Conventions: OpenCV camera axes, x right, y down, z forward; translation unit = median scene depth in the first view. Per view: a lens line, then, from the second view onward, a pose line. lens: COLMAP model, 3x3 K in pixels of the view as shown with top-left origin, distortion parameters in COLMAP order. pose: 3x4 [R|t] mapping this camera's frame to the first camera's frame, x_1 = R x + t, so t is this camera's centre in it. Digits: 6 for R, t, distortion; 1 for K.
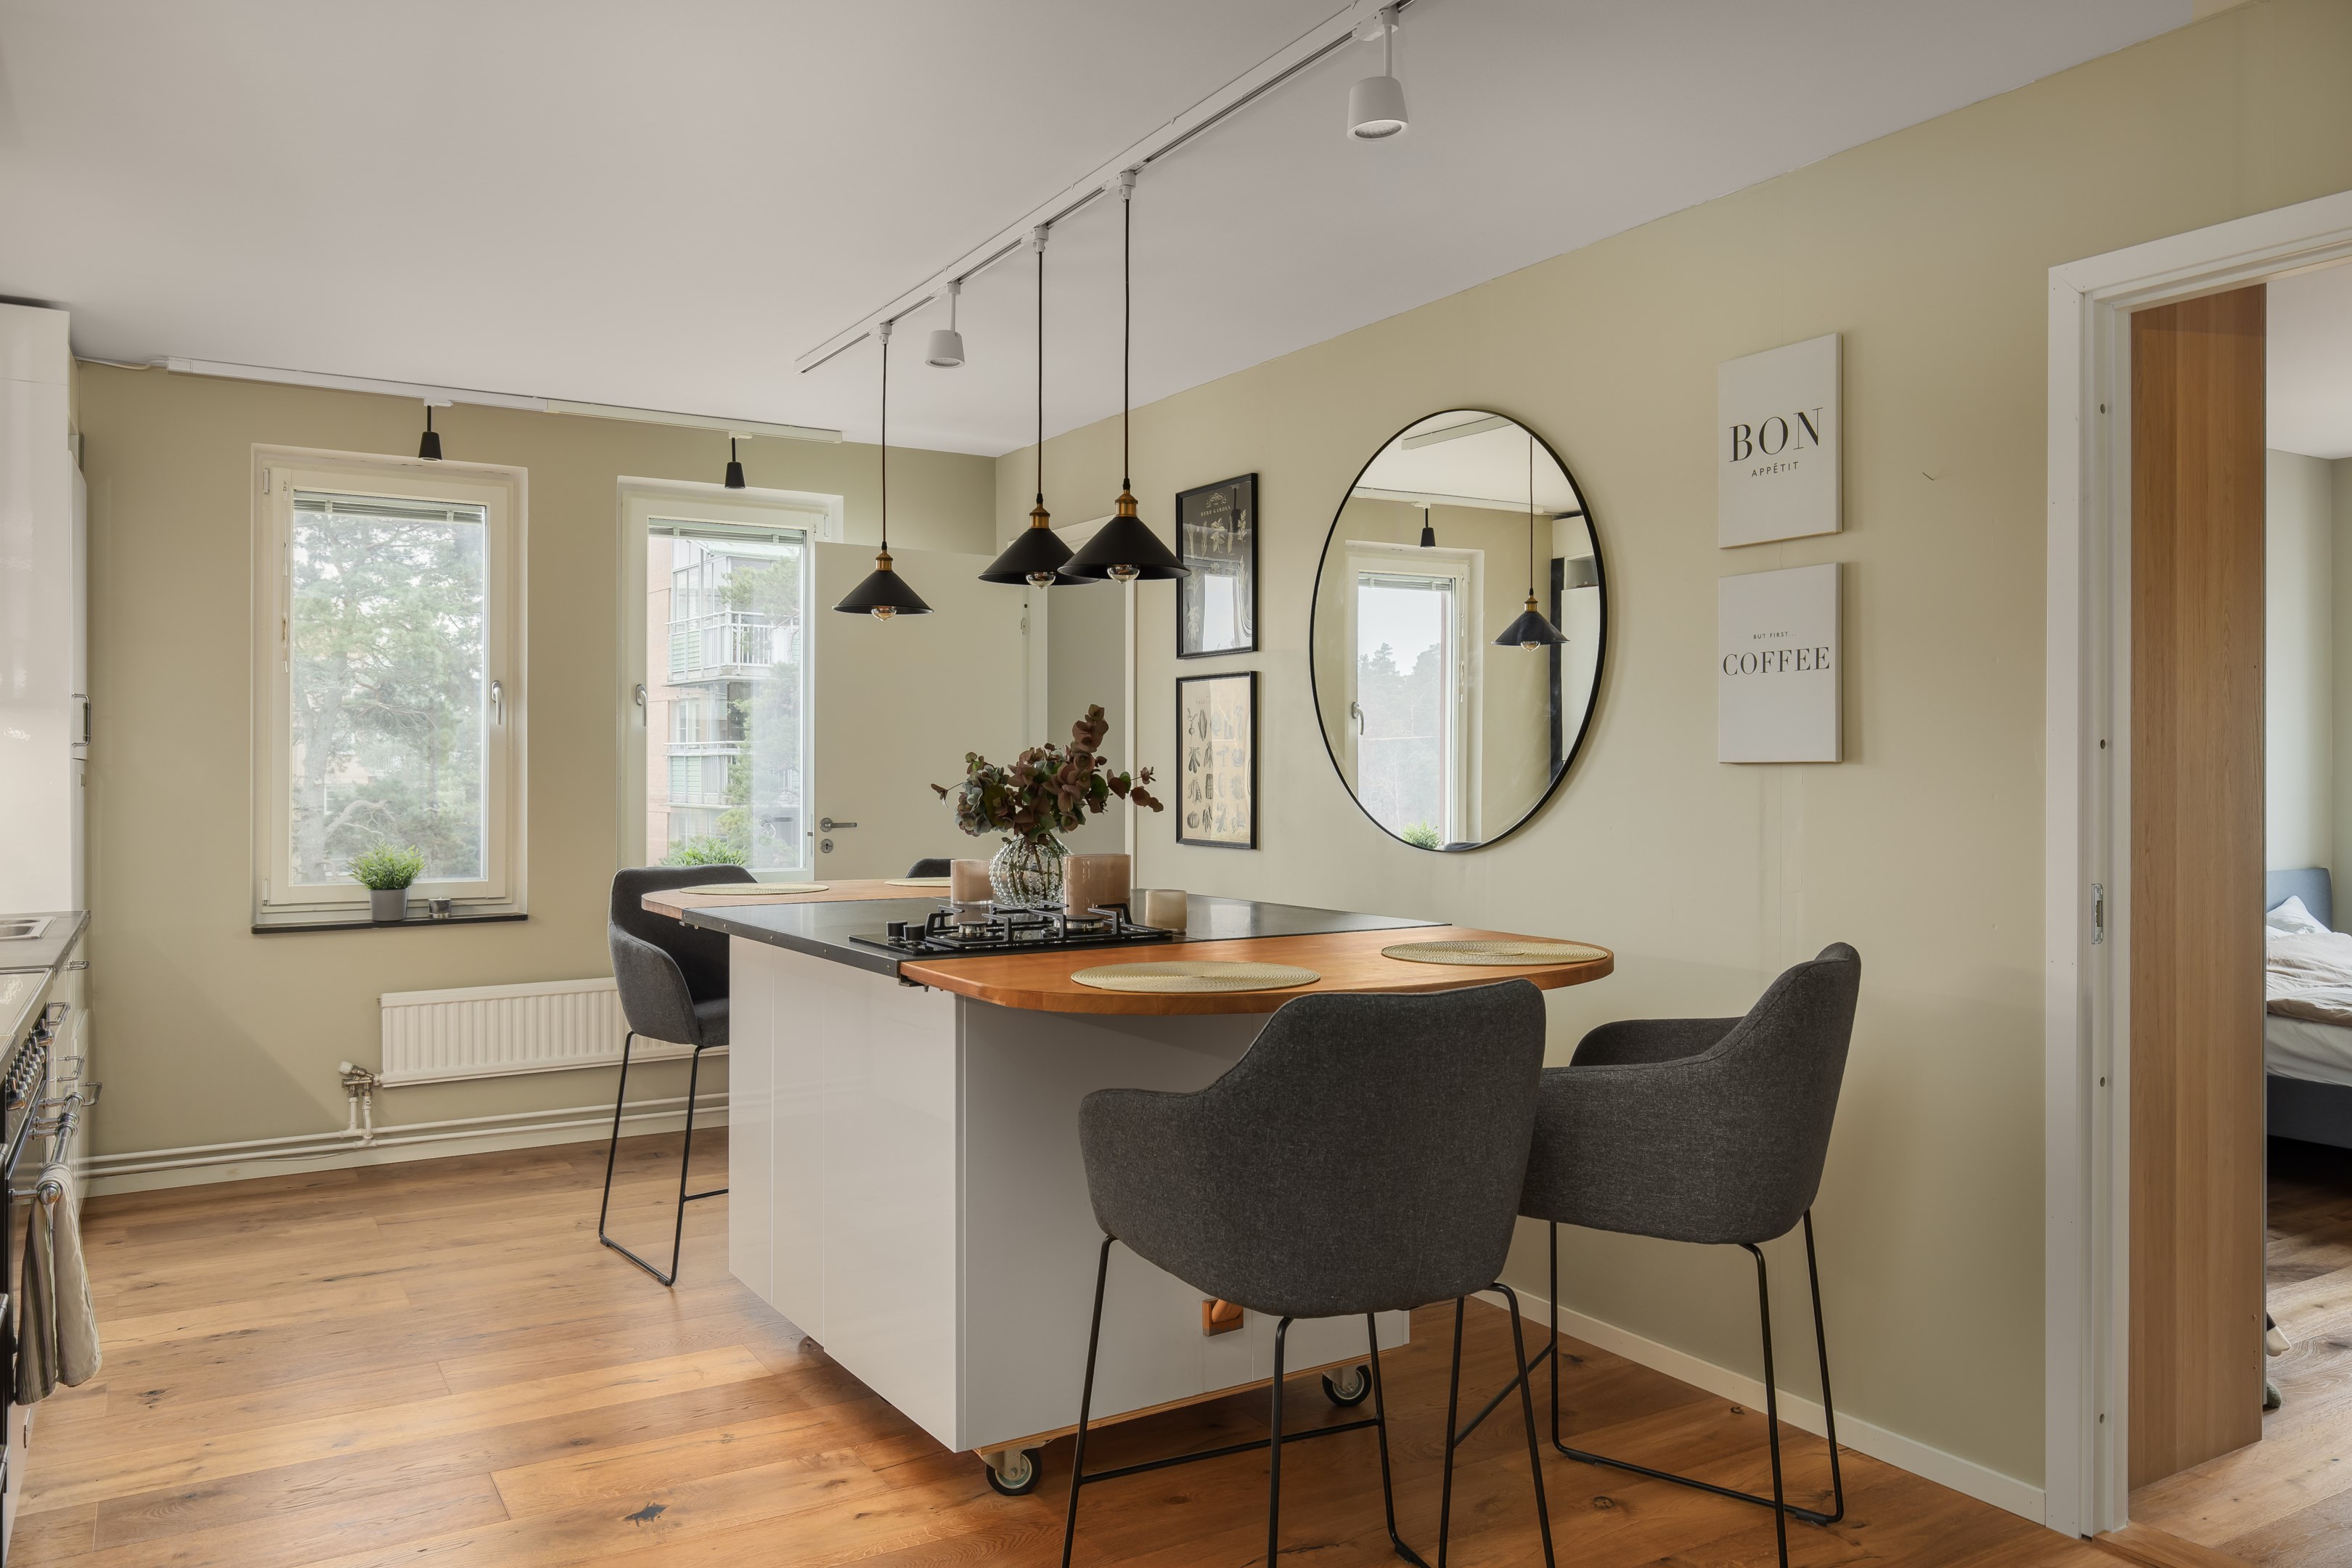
lens RADIAL K [[1663.5, 0, 1175.4], [0, 1663.5, 767.2], [0, 0, 1]] dist [0.000862, -0.002465]
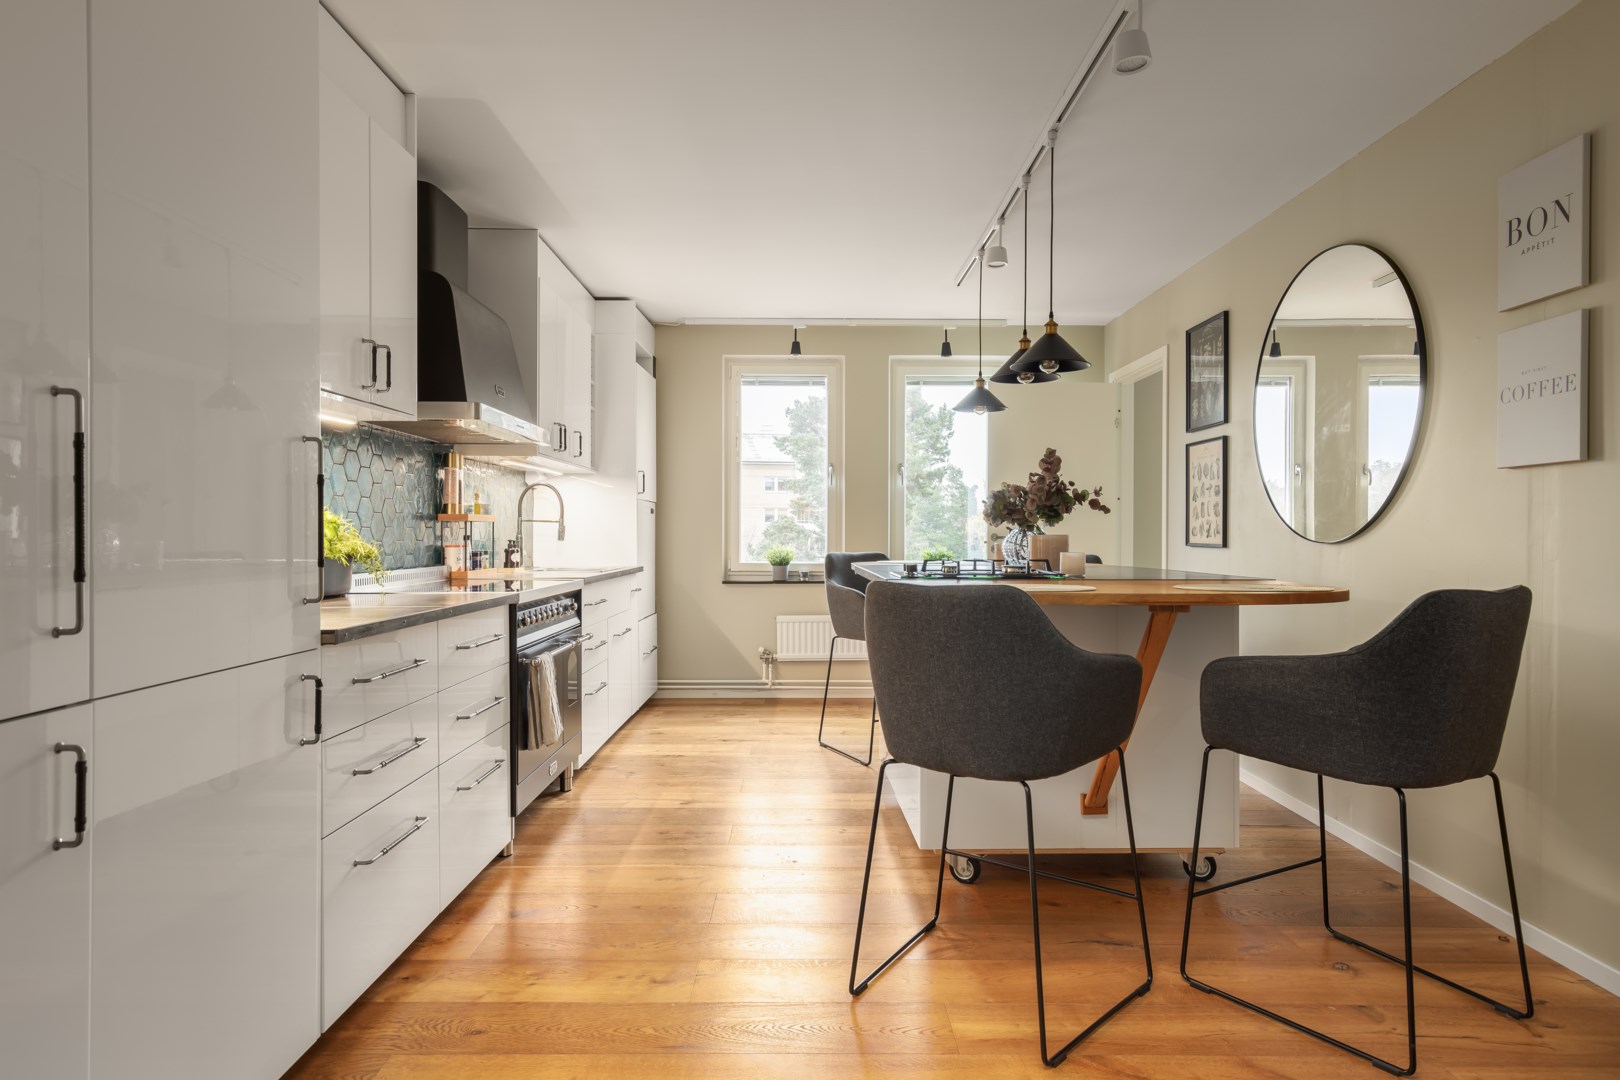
lens RADIAL K [[925.1, 0, 810.0], [0, 925.1, 540.0], [0, 0, 1]] dist [0.003650, 0.000450]
pose [[0.857947, 0.004391, -0.513720, 0.213583], [-0.000207, 0.999966, 0.008201, 0.046190], [0.513739, -0.006930, 0.857919, 0.046446]]
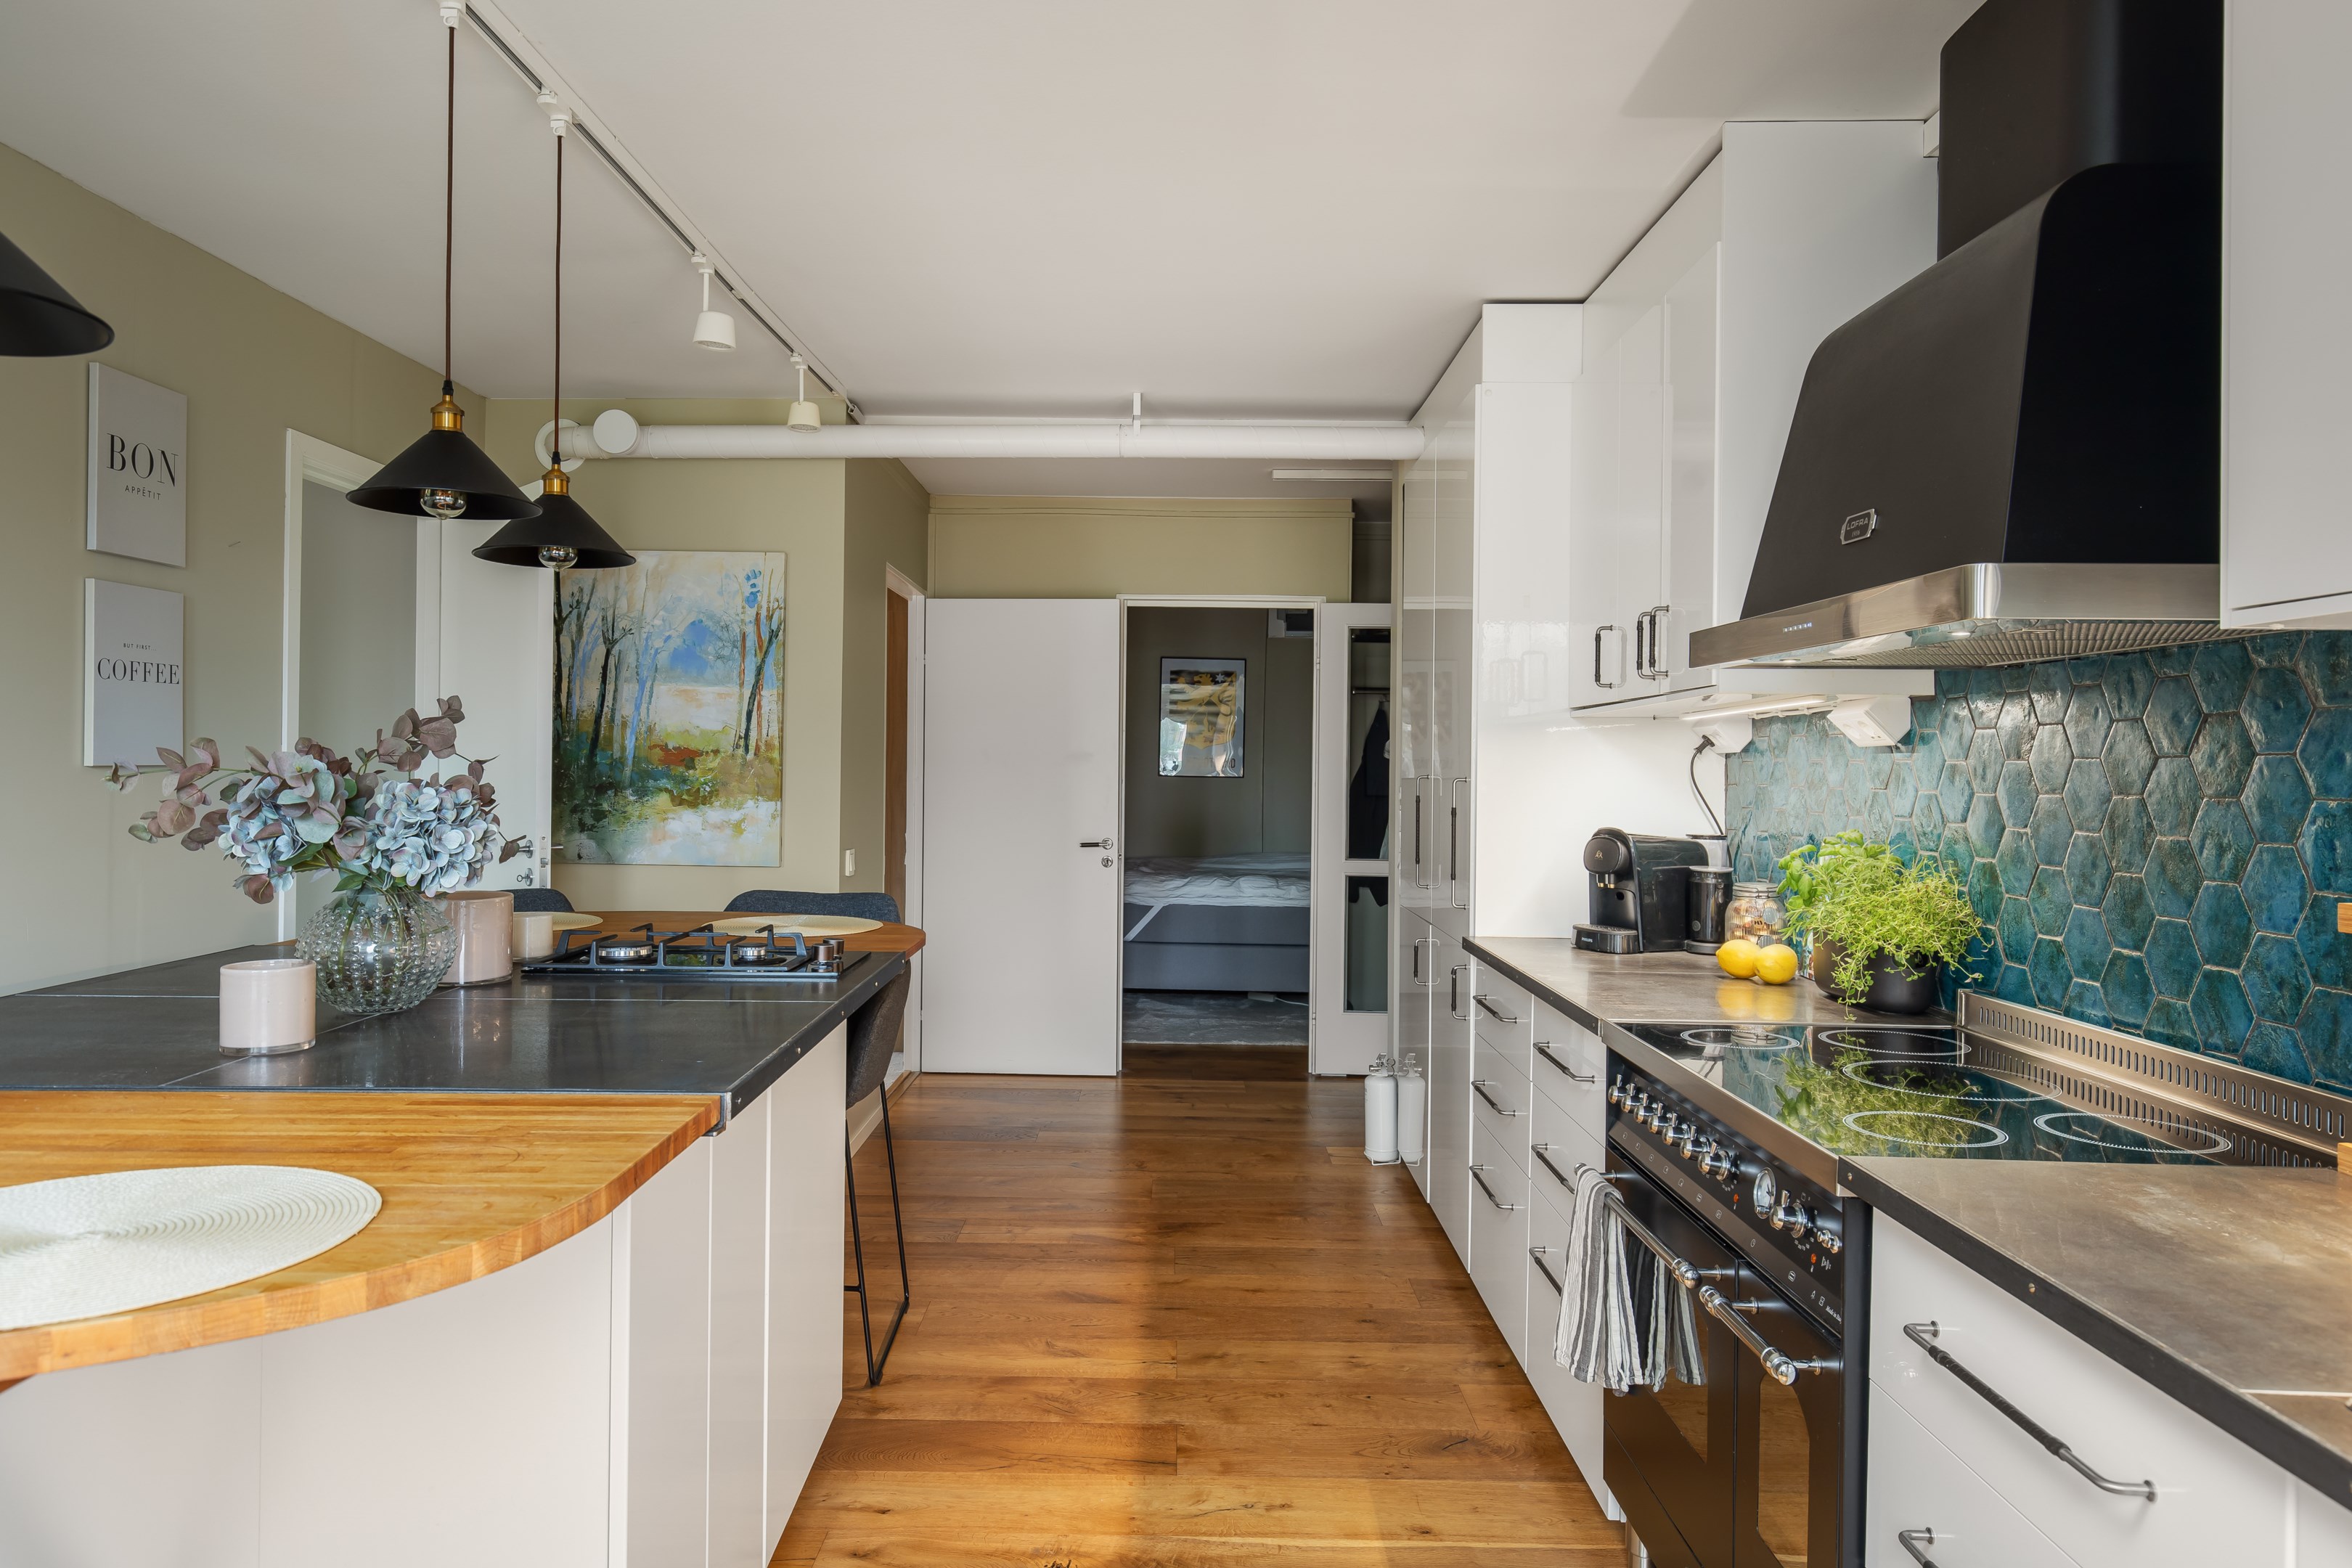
lens RADIAL K [[1569.1, 0, 1176.0], [0, 1569.1, 784.0], [0, 0, 1]] dist [-0.001594, -0.000793]
pose [[-0.851301, -0.019174, 0.524327, -0.655359], [-0.016987, 0.999815, 0.008981, -0.009967], [-0.524402, -0.001262, -0.851470, 1.335174]]
